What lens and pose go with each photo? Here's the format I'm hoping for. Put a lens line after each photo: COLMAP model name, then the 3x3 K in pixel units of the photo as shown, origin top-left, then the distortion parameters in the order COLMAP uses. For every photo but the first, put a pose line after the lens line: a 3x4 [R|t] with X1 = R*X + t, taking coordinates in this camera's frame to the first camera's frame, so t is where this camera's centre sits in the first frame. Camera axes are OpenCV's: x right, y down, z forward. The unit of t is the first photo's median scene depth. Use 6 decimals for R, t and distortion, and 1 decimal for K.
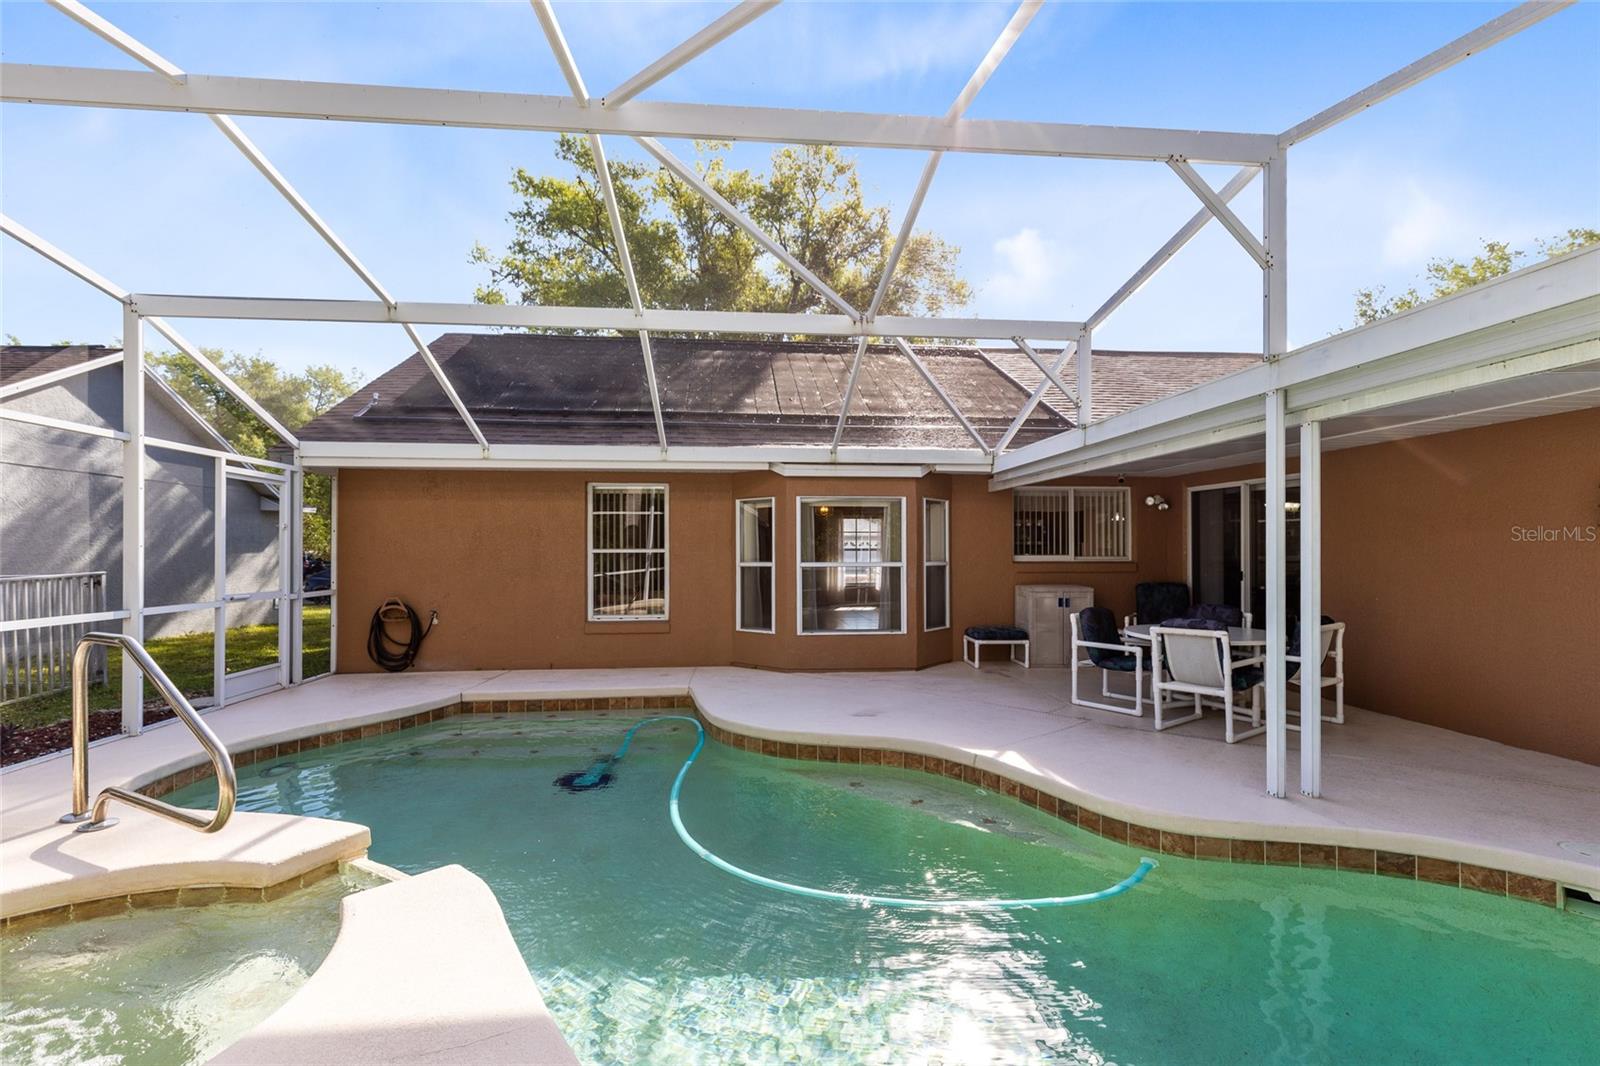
lens RADIAL K [[723.6, 0, 803.9], [0, 723.6, 537.7], [0, 0, 1]] dist [0.003490, 0.000067]
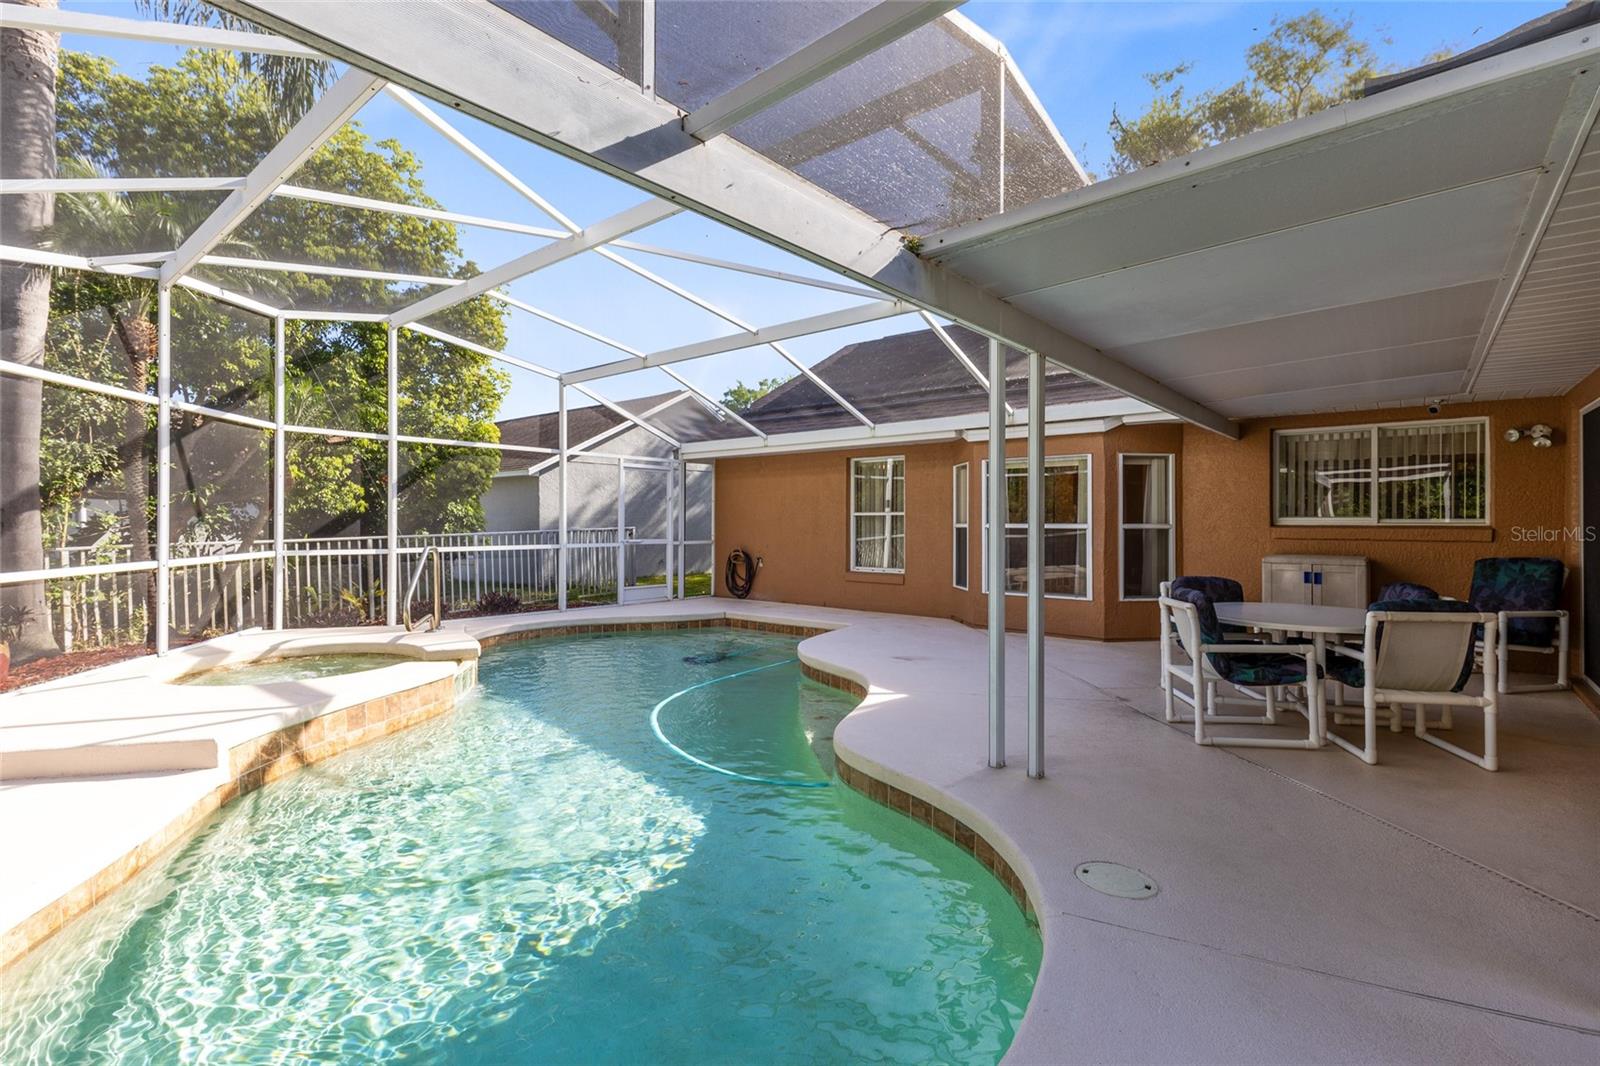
lens RADIAL K [[723.6, 0, 809.8], [0, 723.6, 525.5], [0, 0, 1]] dist [0.003490, 0.000067]
pose [[0.711283, 0.006912, -0.702872, 0.518779], [0.011237, 0.999712, 0.021203, 0.011223], [0.702816, -0.022980, 0.711001, 0.077008]]
